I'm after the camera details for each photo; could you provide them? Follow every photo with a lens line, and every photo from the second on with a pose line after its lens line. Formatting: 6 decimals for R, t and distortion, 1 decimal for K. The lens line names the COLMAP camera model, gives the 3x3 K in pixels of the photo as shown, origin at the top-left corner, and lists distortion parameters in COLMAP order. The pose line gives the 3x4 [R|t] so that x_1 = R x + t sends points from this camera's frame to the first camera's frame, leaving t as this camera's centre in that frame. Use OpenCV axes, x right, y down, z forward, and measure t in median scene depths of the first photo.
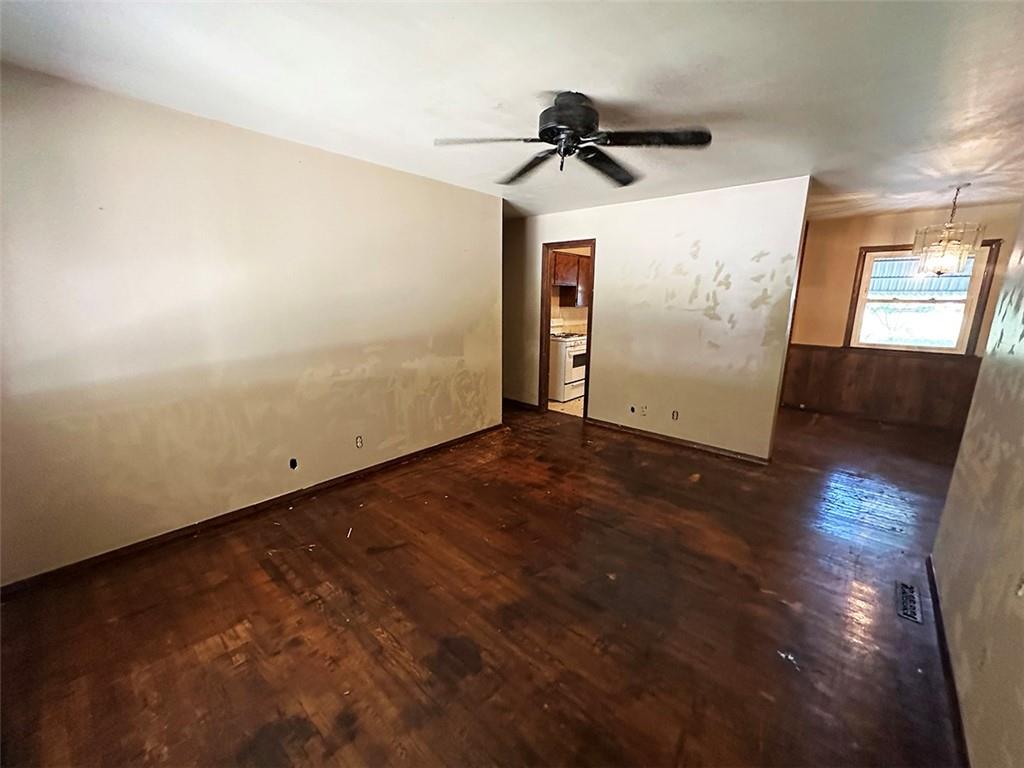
lens RADIAL K [[412.2, 0, 507.1], [0, 412.2, 383.7], [0, 0, 1]] dist [-0.009809, -0.000046]
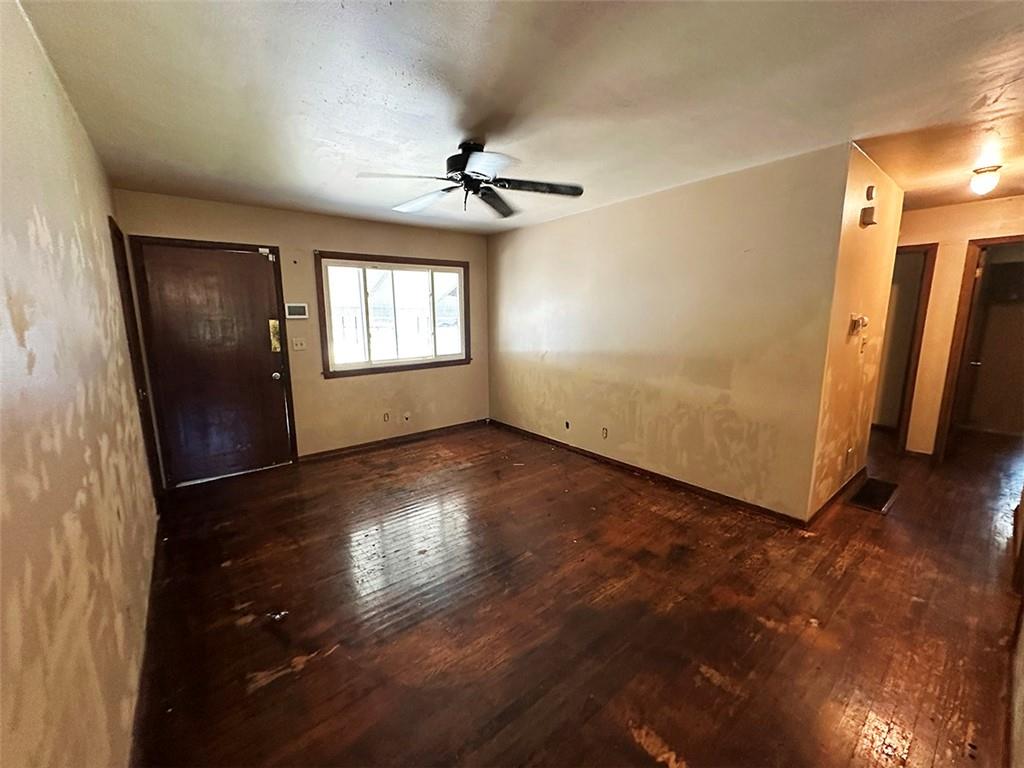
lens RADIAL K [[412.2, 0, 508.2], [0, 412.2, 383.8], [0, 0, 1]] dist [-0.009809, -0.000046]
pose [[-0.174363, 0.154604, -0.972469, 0.804415], [-0.202129, 0.960946, 0.189013, -0.159687], [0.963712, 0.229521, -0.136304, 0.815221]]
